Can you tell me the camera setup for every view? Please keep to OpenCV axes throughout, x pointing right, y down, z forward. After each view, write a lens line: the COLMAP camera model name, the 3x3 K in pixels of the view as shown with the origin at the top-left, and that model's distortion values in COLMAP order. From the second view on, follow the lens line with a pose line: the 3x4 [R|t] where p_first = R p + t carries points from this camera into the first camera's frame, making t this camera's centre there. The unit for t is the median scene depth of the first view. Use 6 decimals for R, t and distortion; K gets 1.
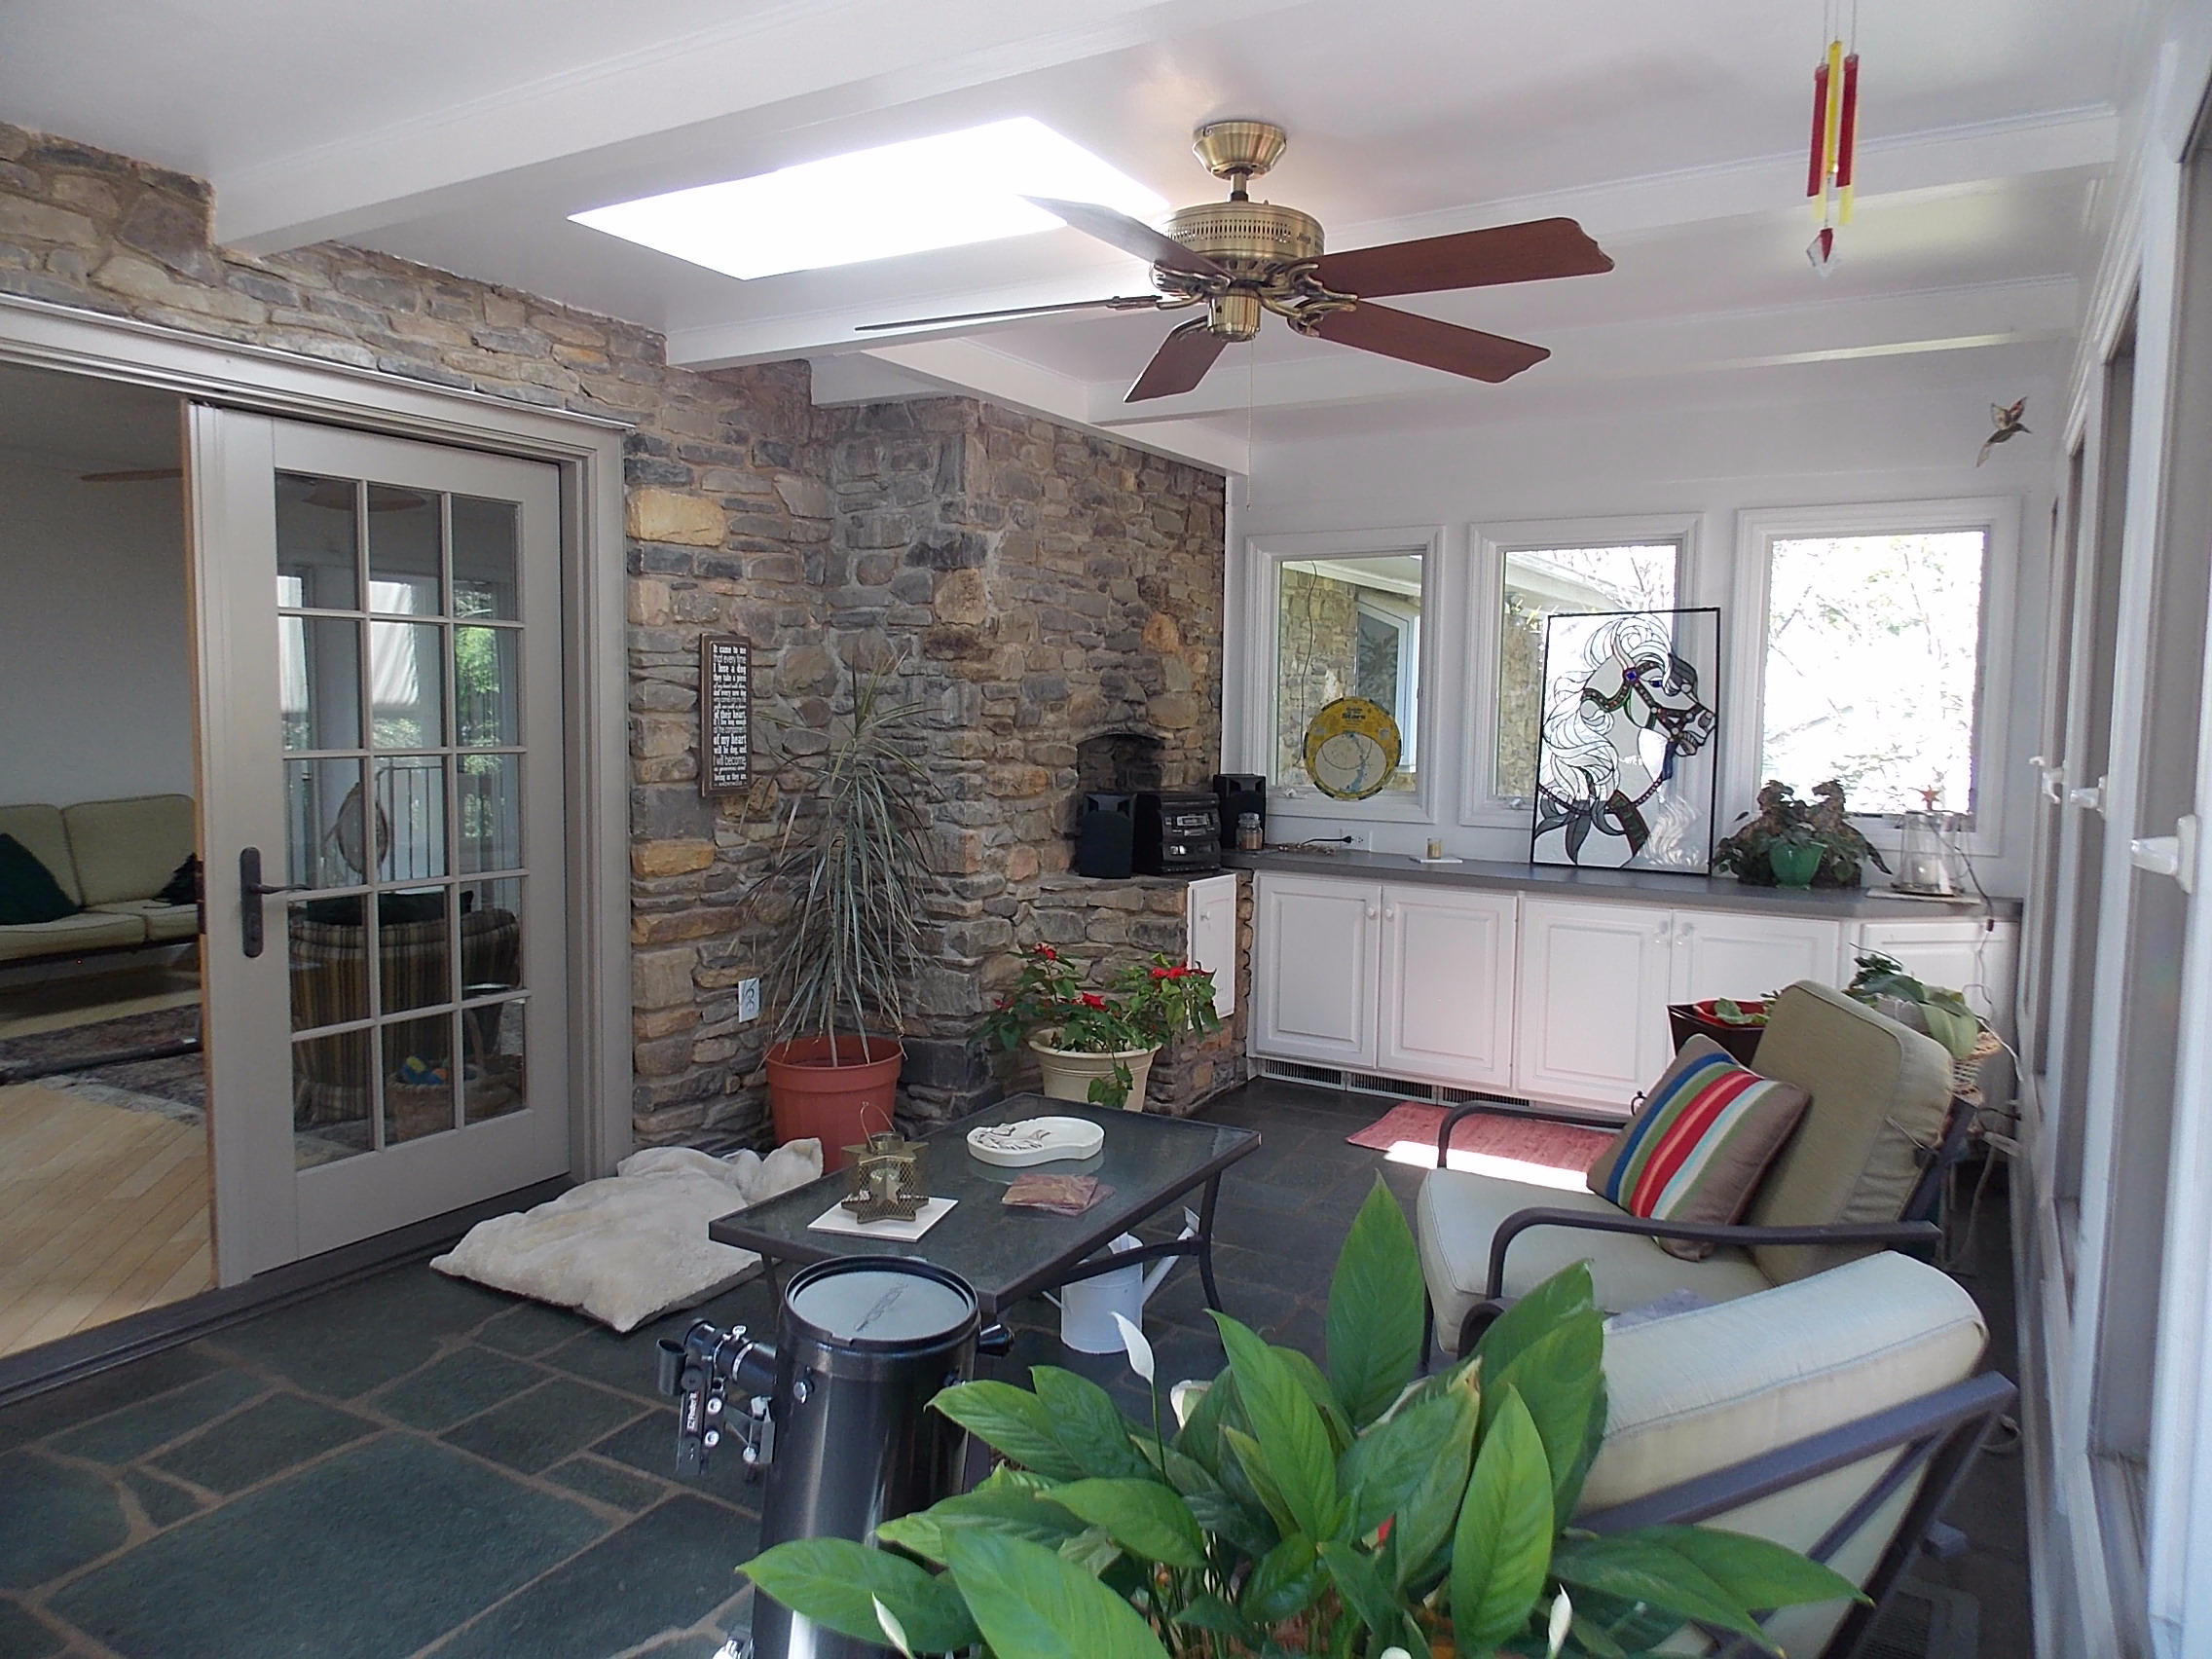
lens RADIAL K [[1463.1, 0, 1109.3], [0, 1463.1, 822.1], [0, 0, 1]] dist [0.004117, 0.001439]
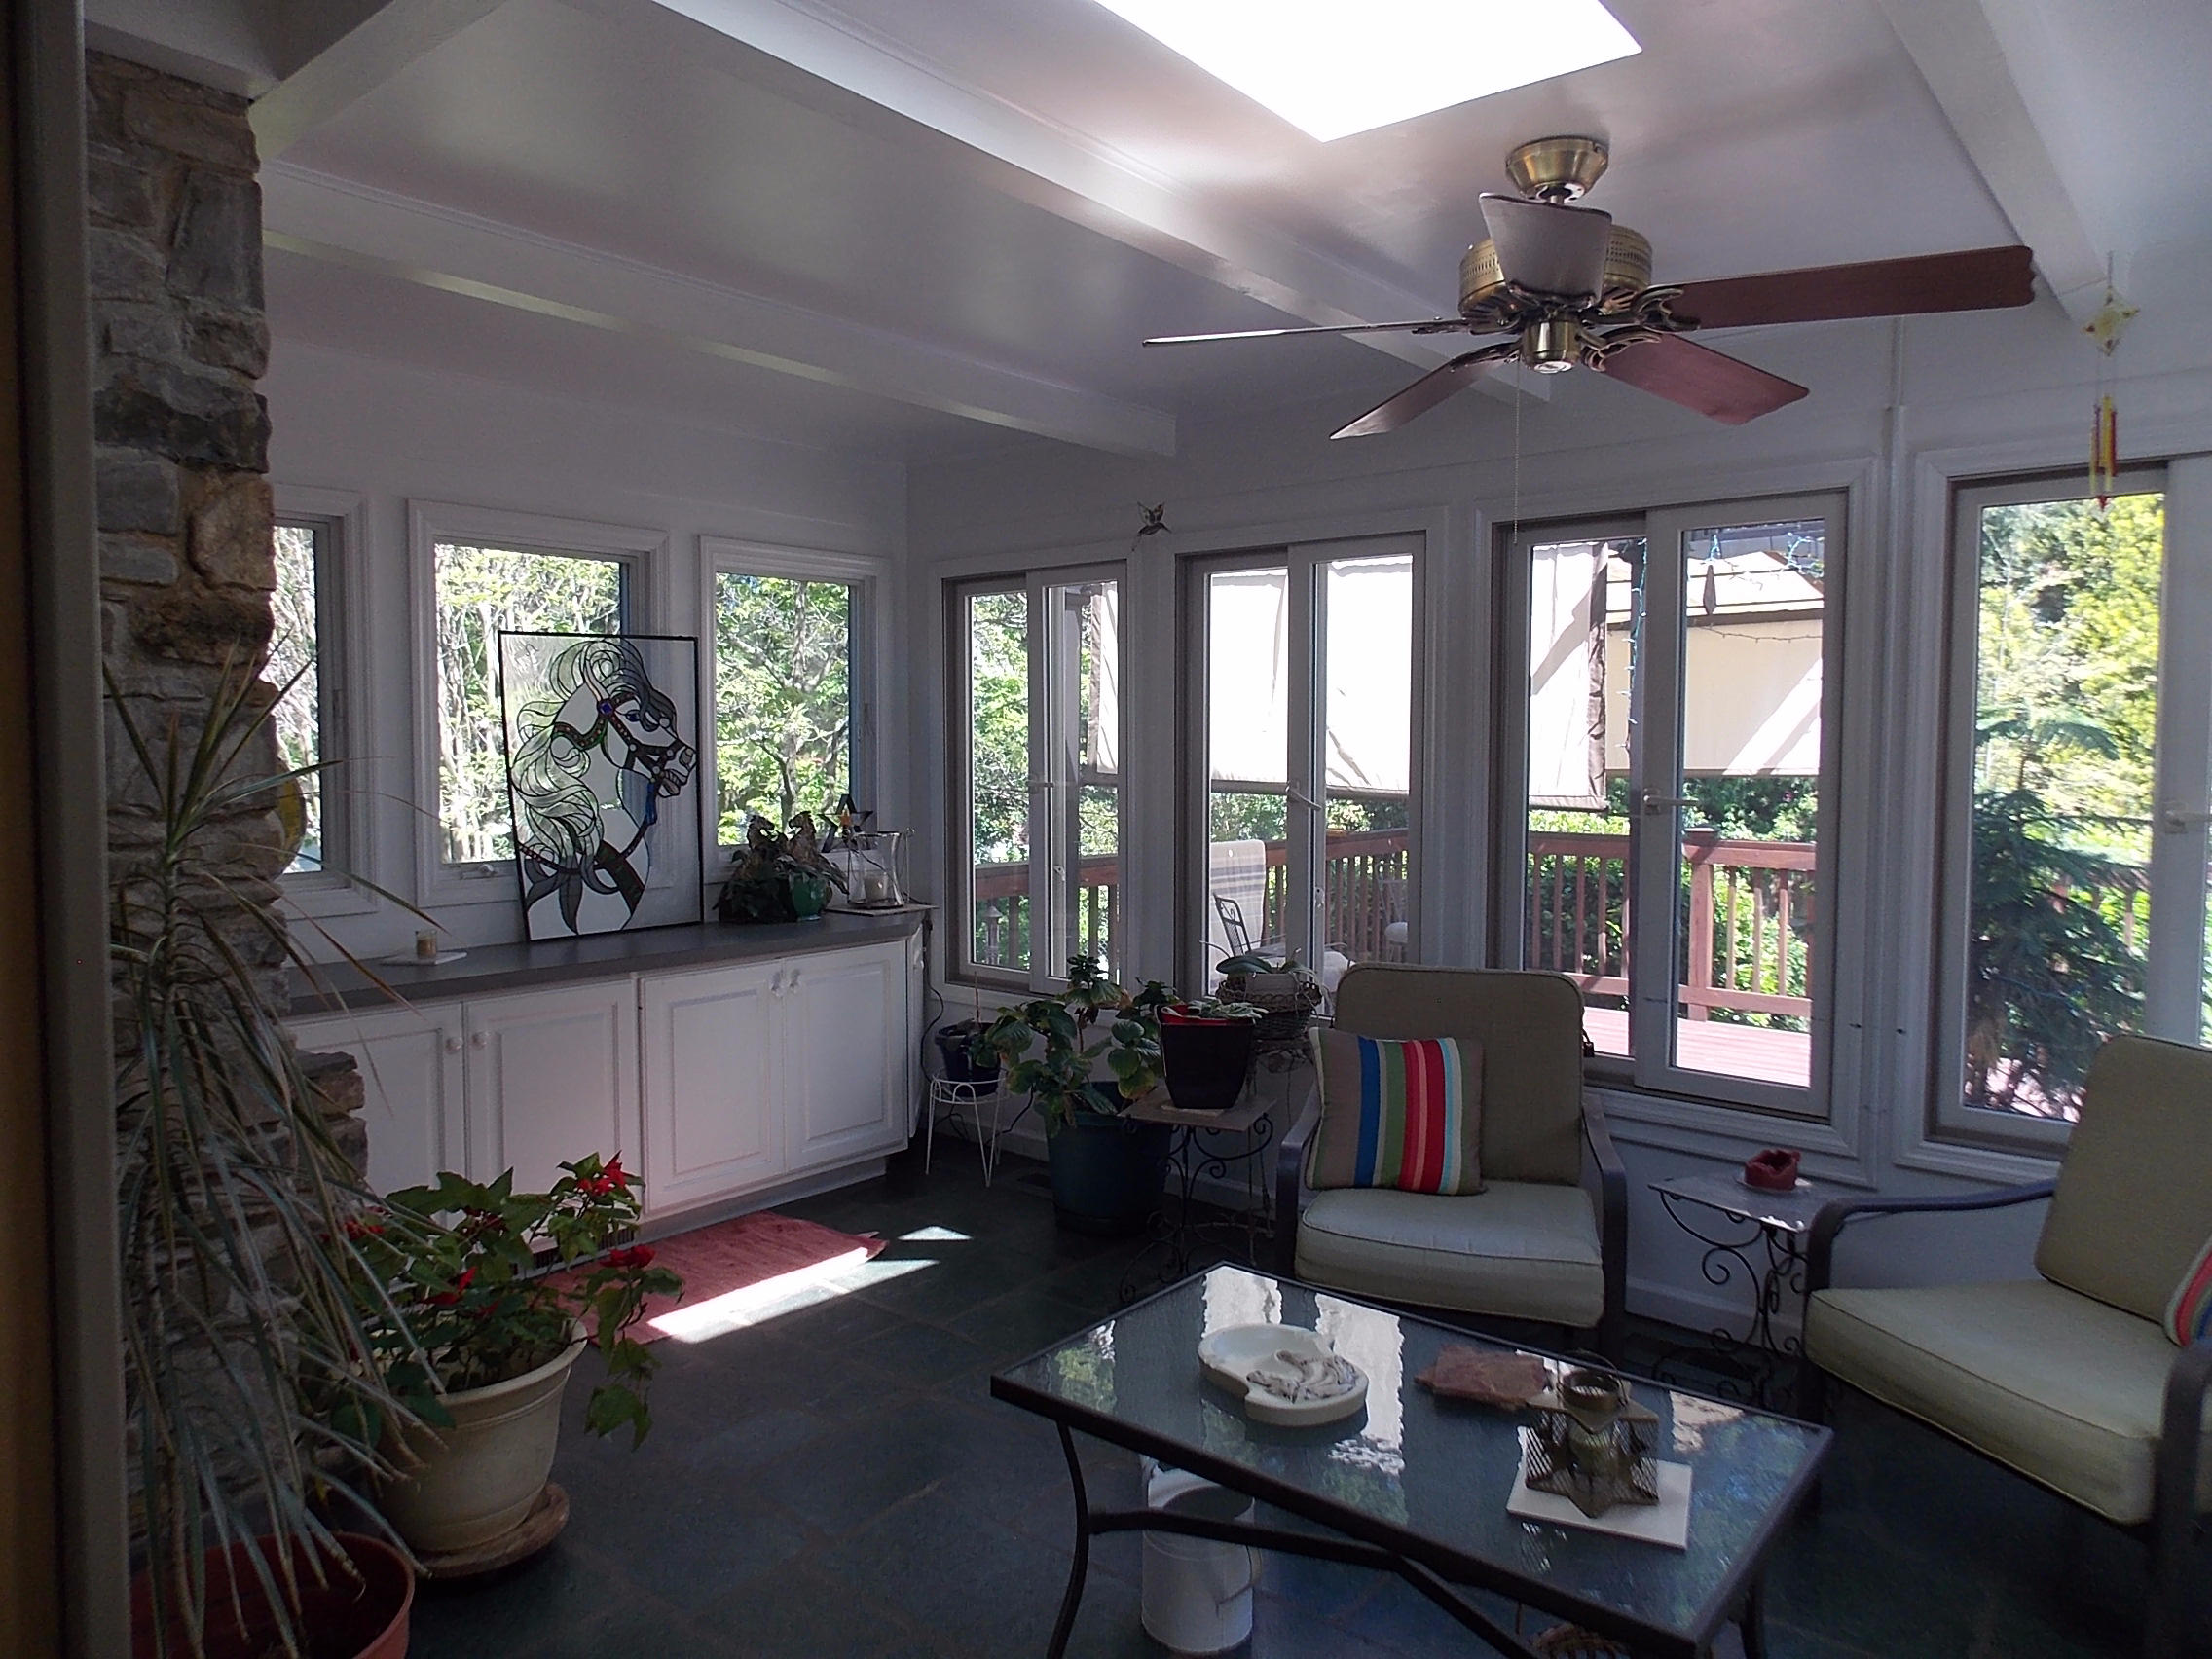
lens RADIAL K [[1463.1, 0, 1110.5], [0, 1463.1, 824.5], [0, 0, 1]] dist [0.004117, 0.001439]
pose [[0.158969, -0.069358, 0.984844, -0.457979], [0.084424, 0.994831, 0.056434, -0.055730], [-0.983667, 0.074173, 0.164002, 0.575600]]
